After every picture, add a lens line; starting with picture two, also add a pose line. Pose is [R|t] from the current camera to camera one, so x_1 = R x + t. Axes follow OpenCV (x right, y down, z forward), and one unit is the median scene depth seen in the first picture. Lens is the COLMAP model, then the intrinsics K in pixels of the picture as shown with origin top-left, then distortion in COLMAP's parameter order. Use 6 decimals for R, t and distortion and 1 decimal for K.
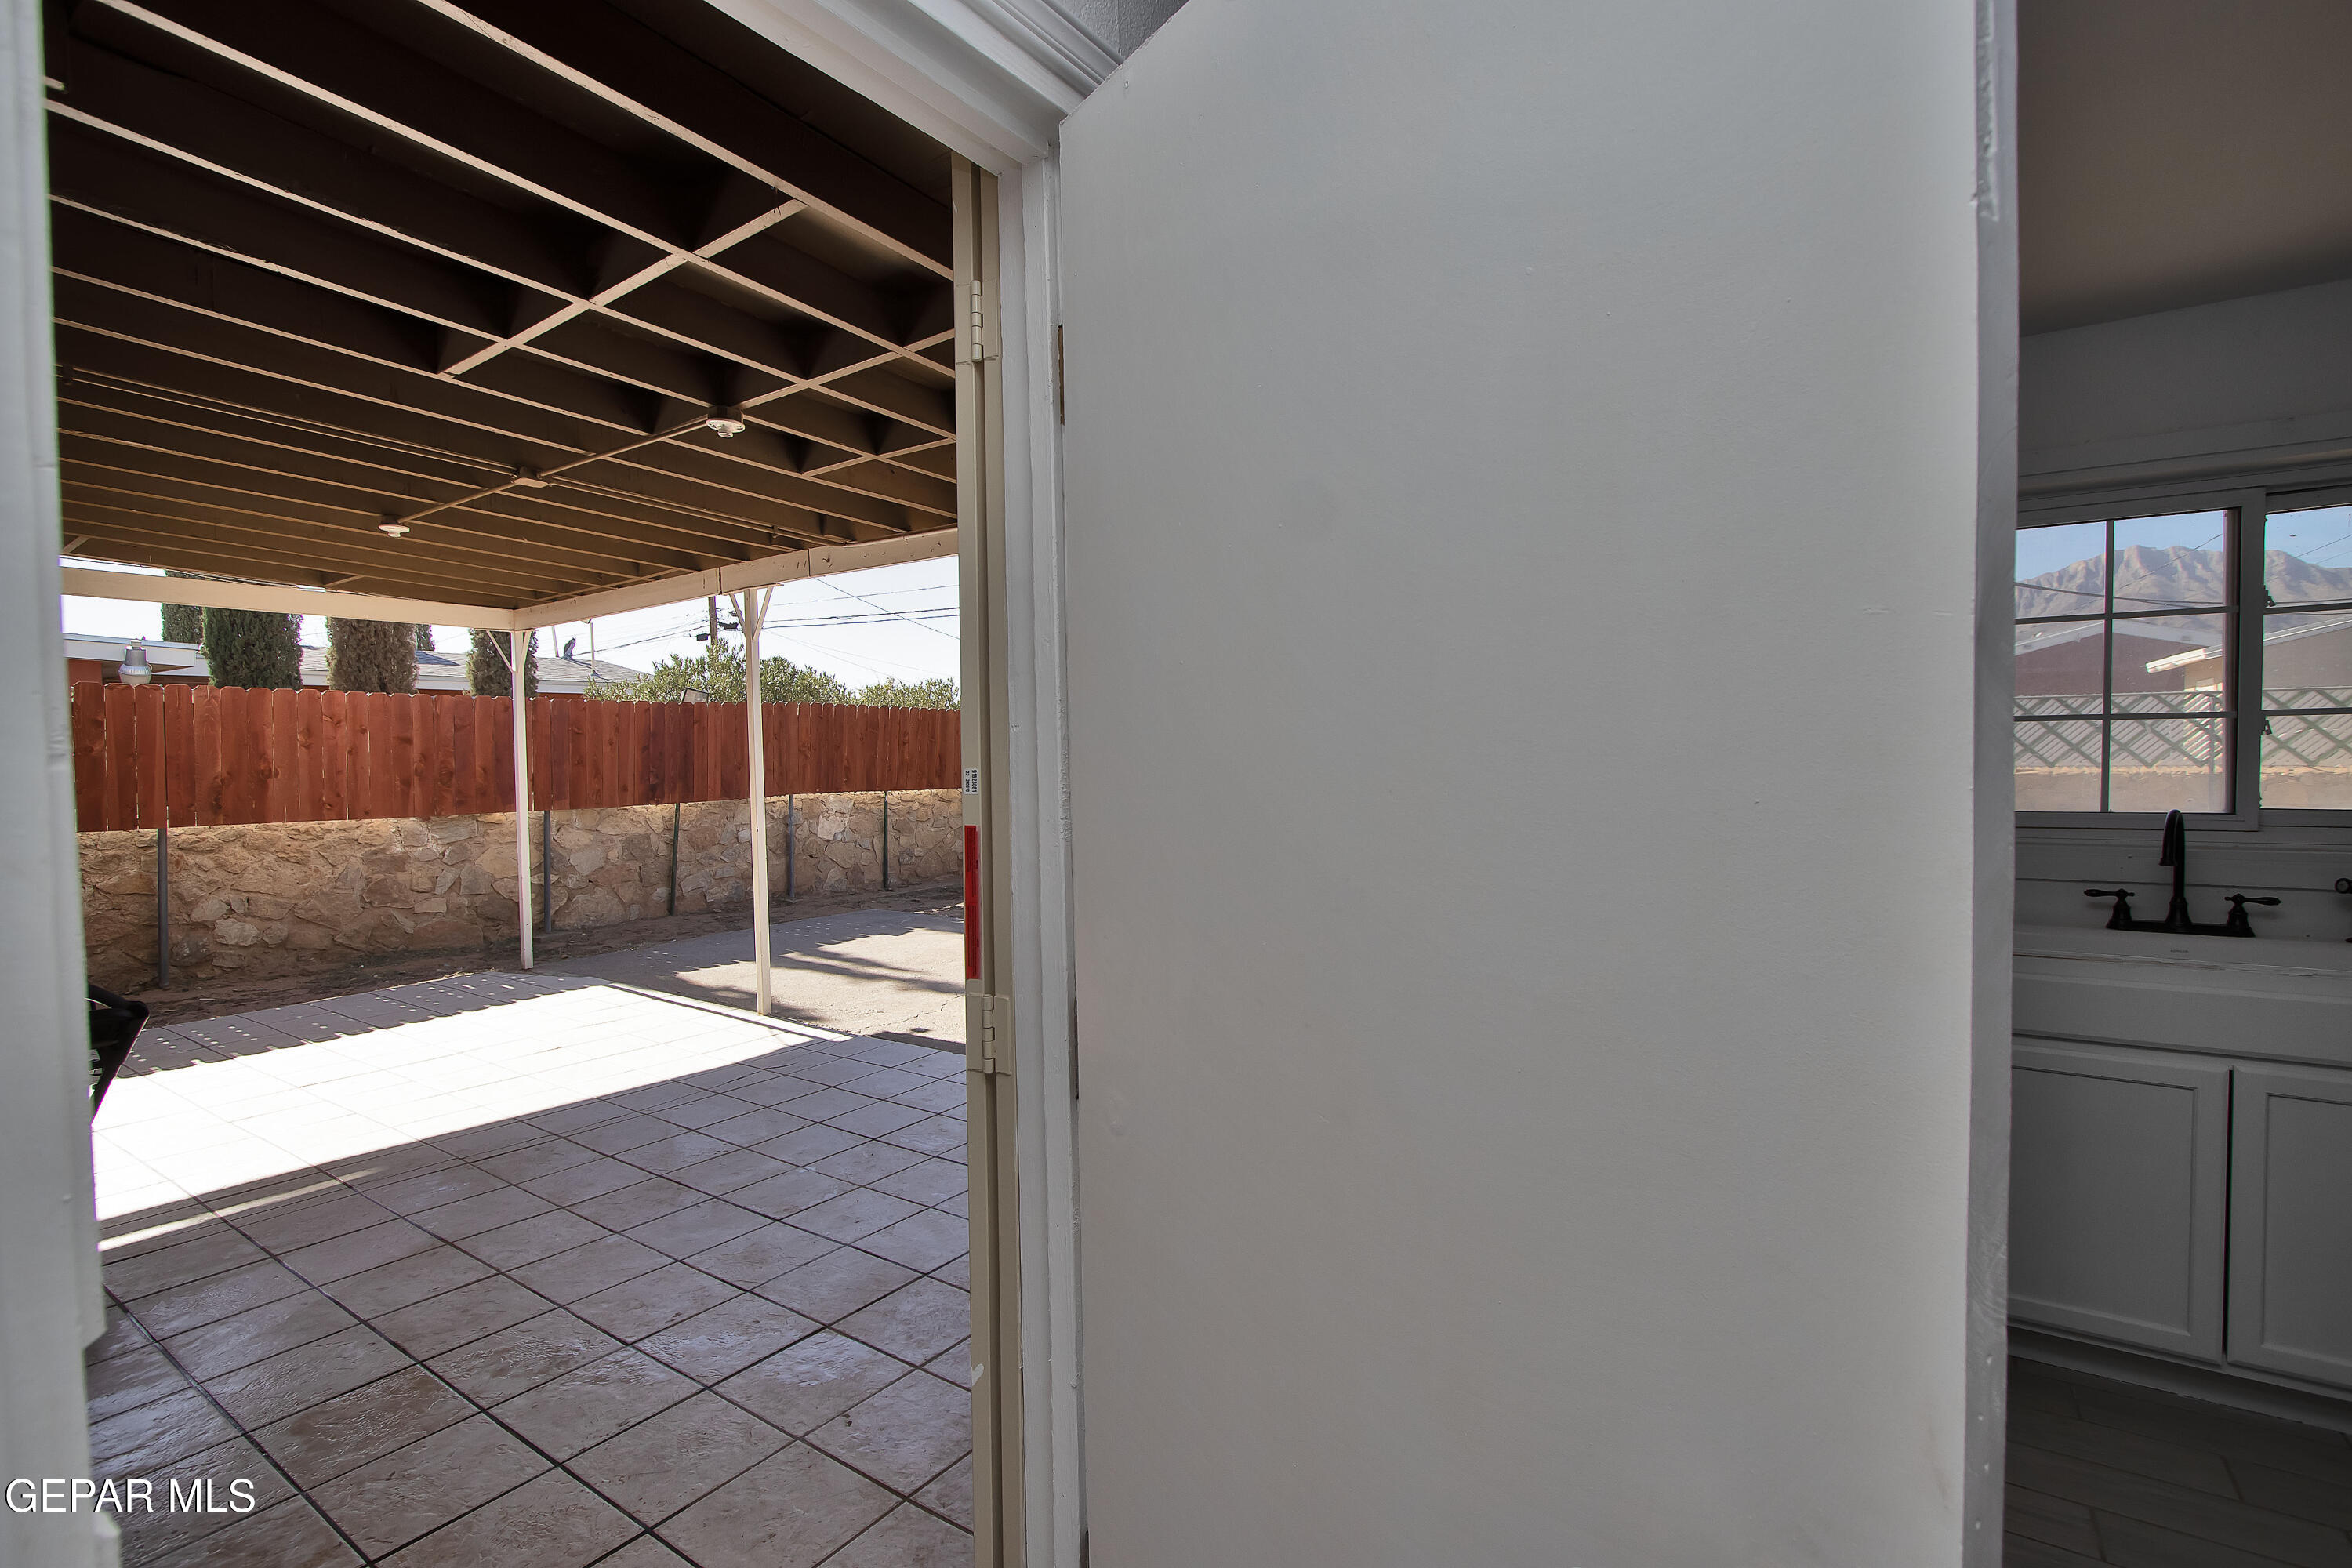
lens RADIAL K [[1092.6, 0, 1159.0], [0, 1092.6, 797.2], [0, 0, 1]] dist [0.001019, -0.000739]
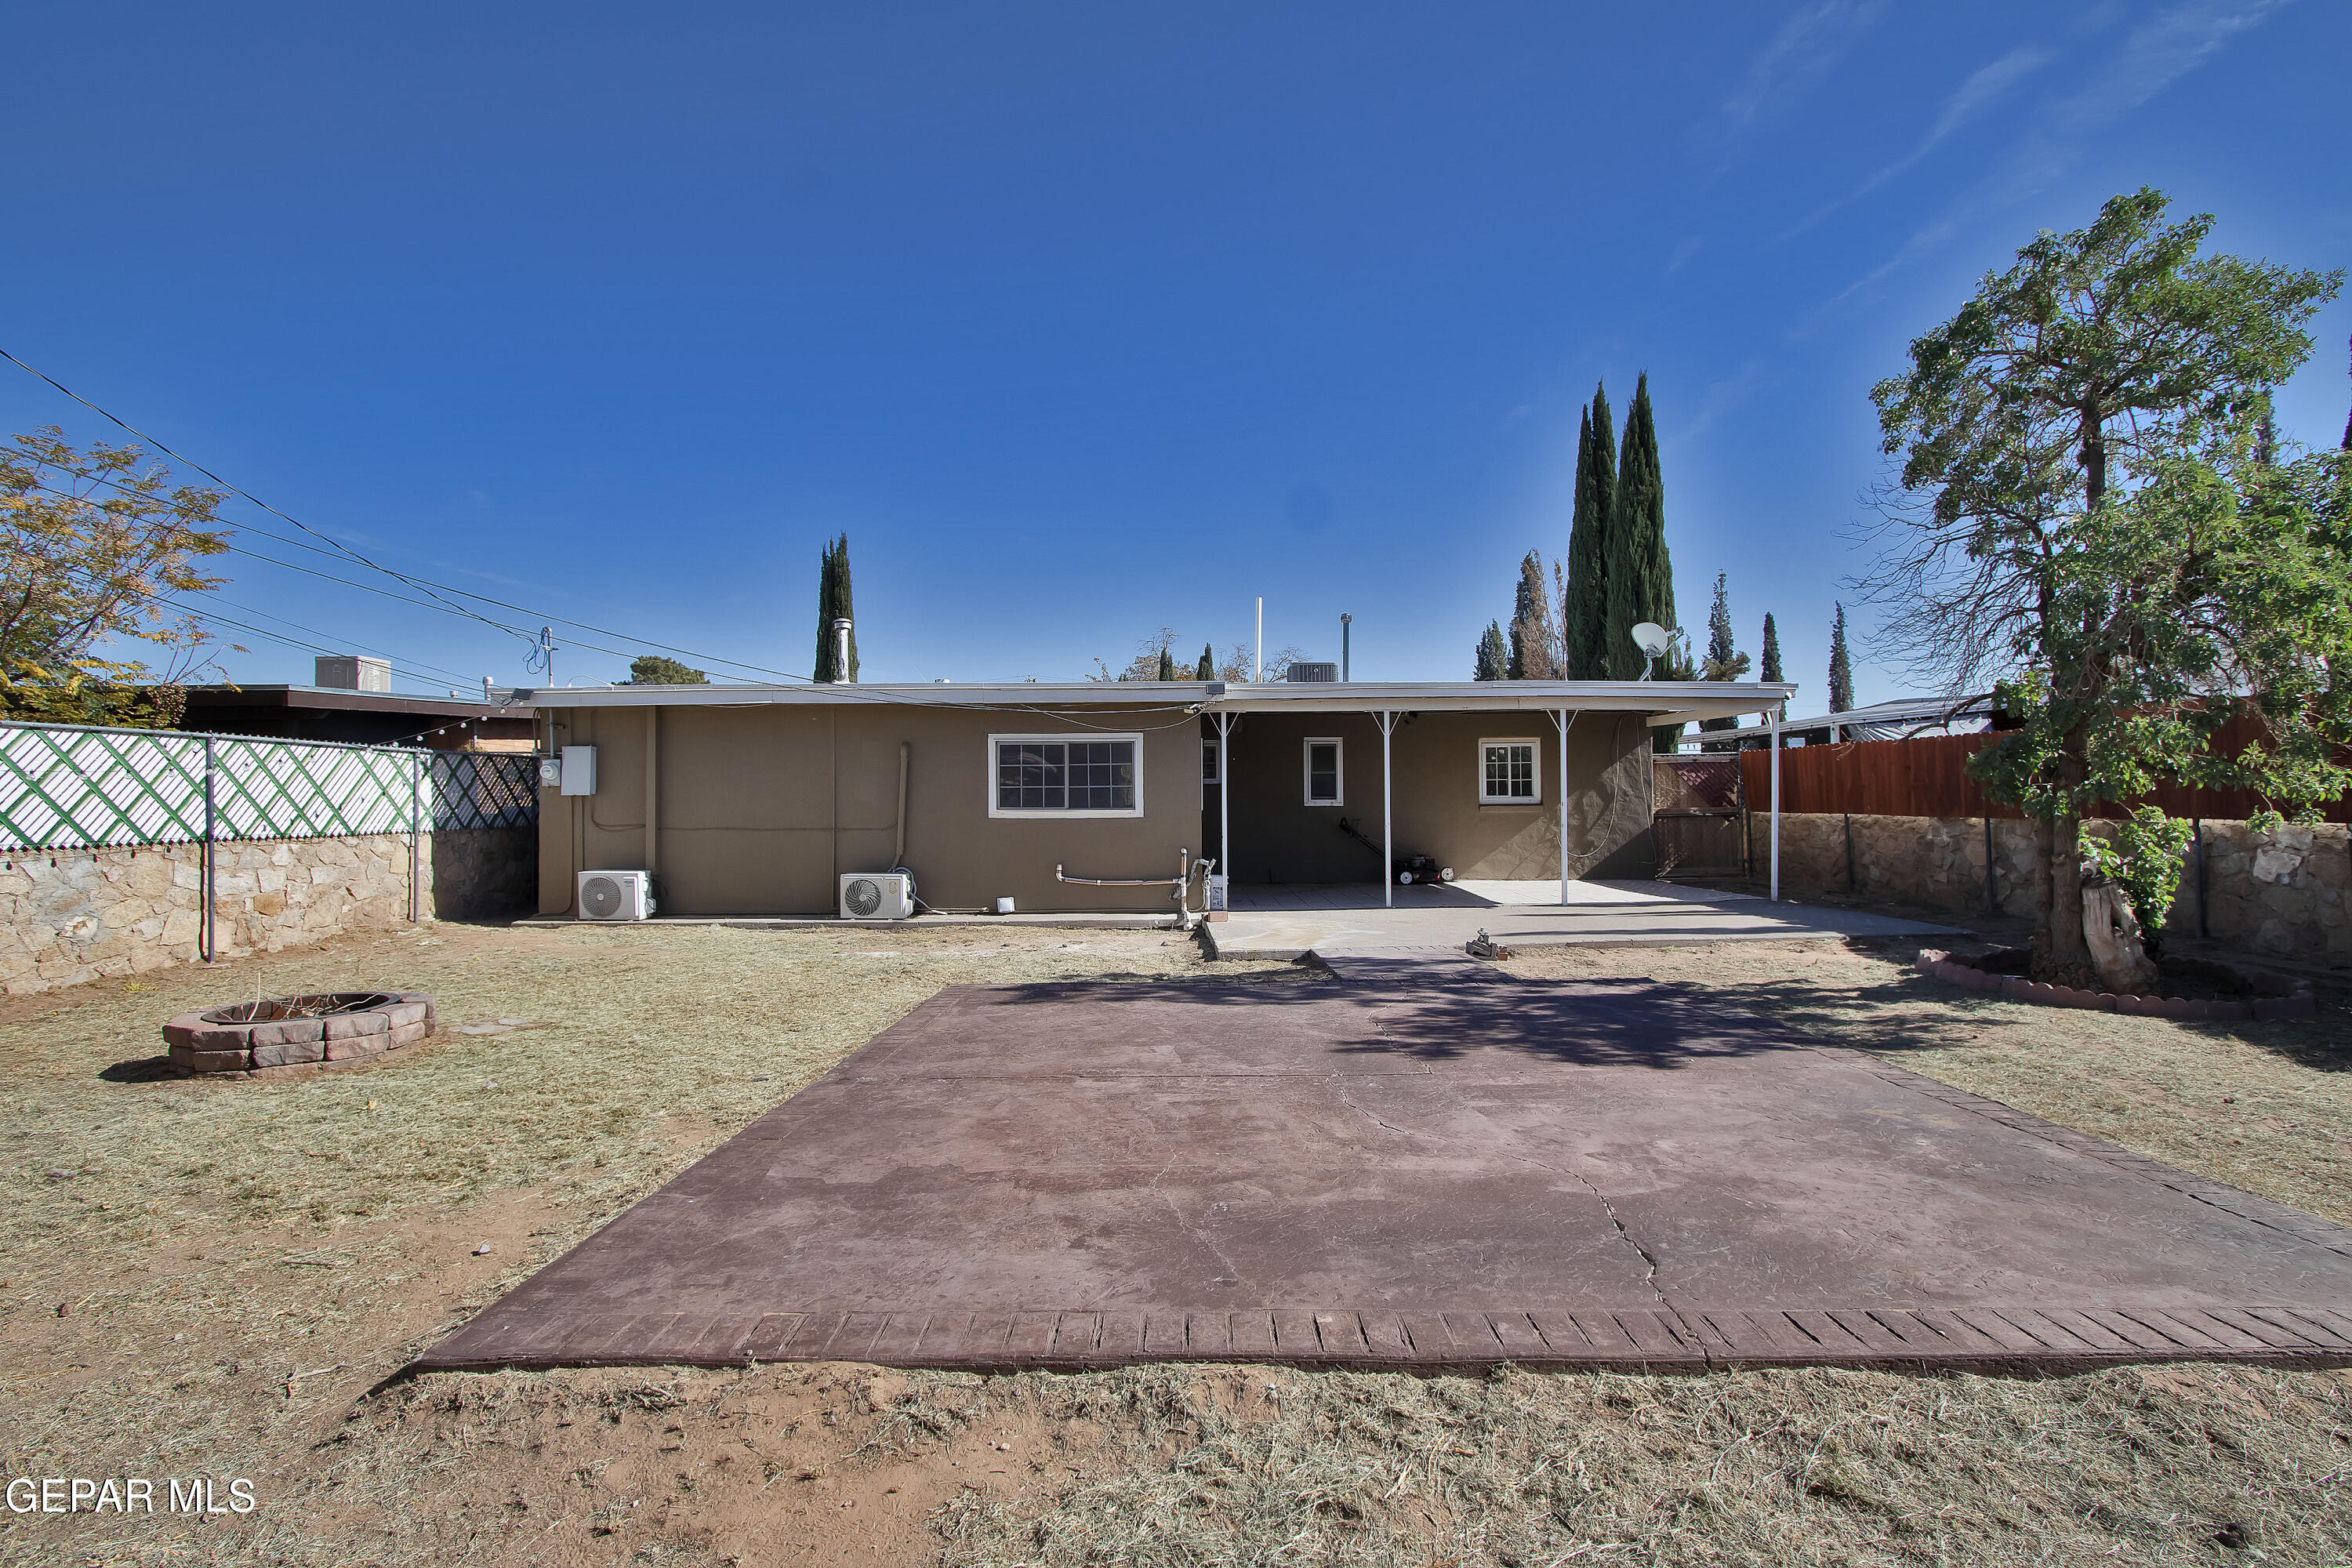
lens RADIAL K [[1090.9, 0, 1171.5], [0, 1090.9, 782.5], [0, 0, 1]] dist [-0.025483, 0.007106]
pose [[-0.820280, 0.015228, -0.571760, 0.963110], [0.000110, 0.999650, 0.026467, -0.063859], [0.571963, 0.021647, -0.819994, 1.488381]]
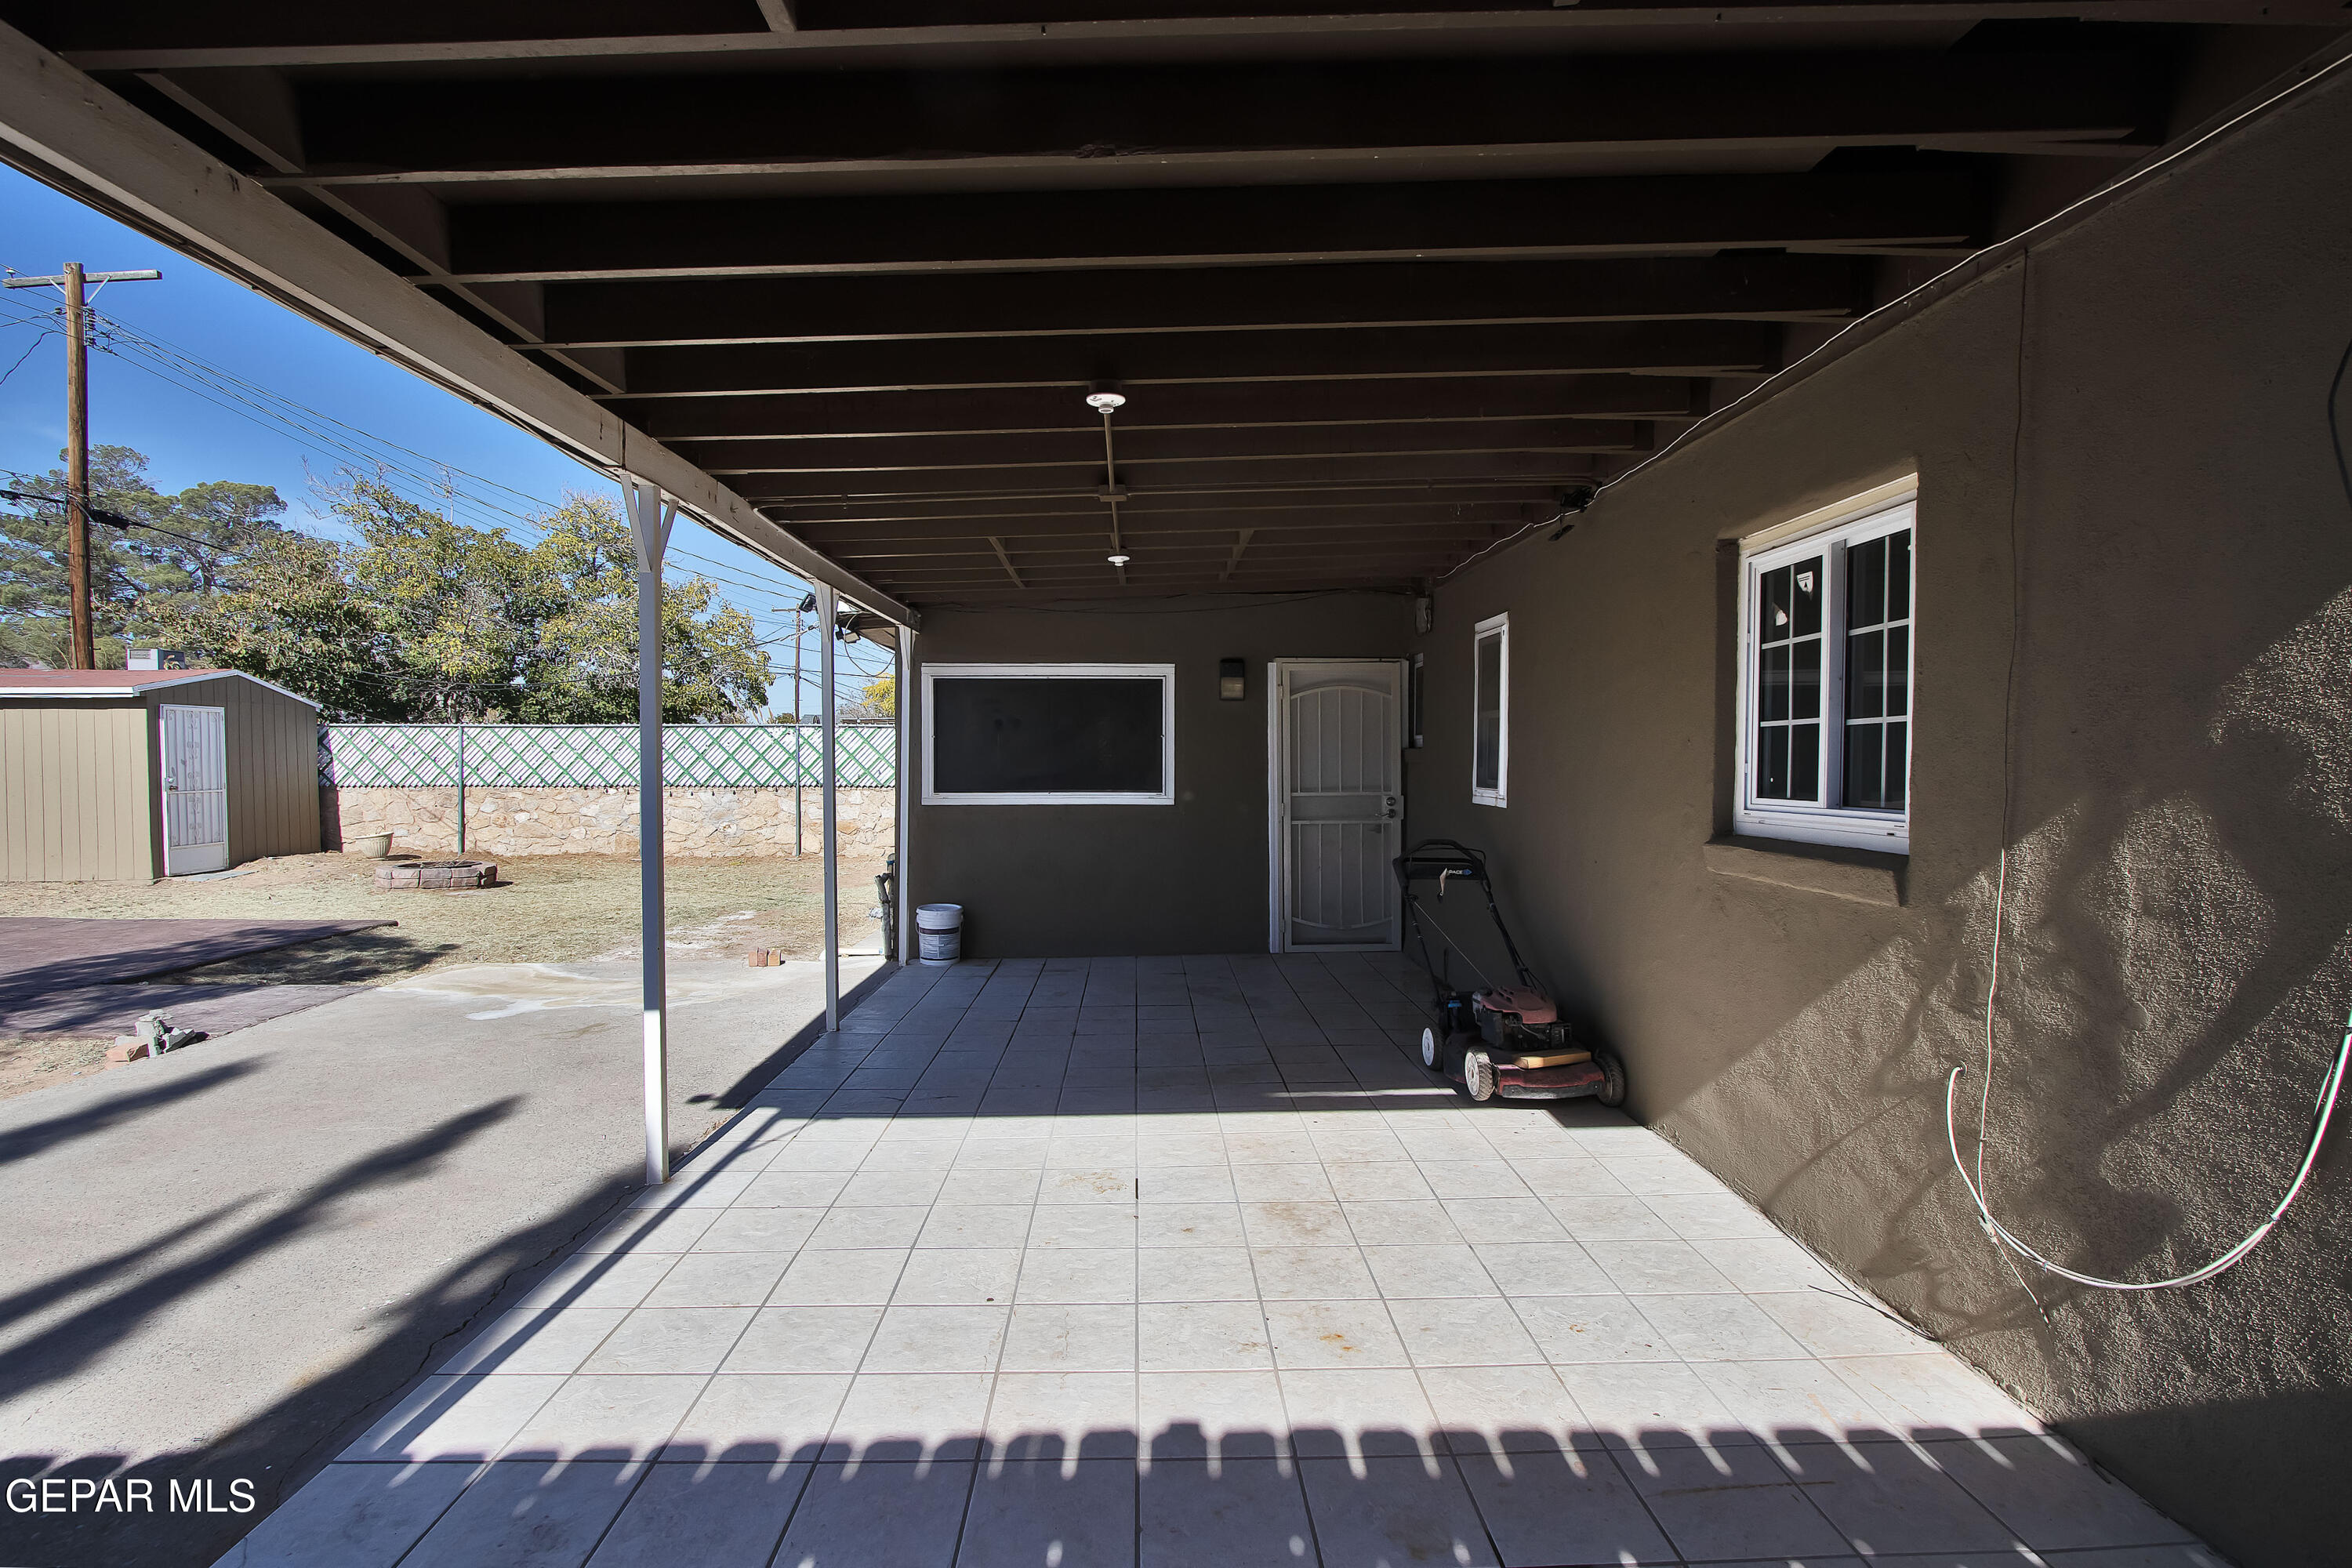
lens RADIAL K [[1090.9, 0, 1171.5], [0, 1090.9, 782.5], [0, 0, 1]] dist [-0.025483, 0.007106]
pose [[-0.600074, -0.001714, 0.799943, -0.650680], [0.039360, 0.998723, 0.031666, -0.020638], [-0.798976, 0.050488, -0.599240, 0.719938]]
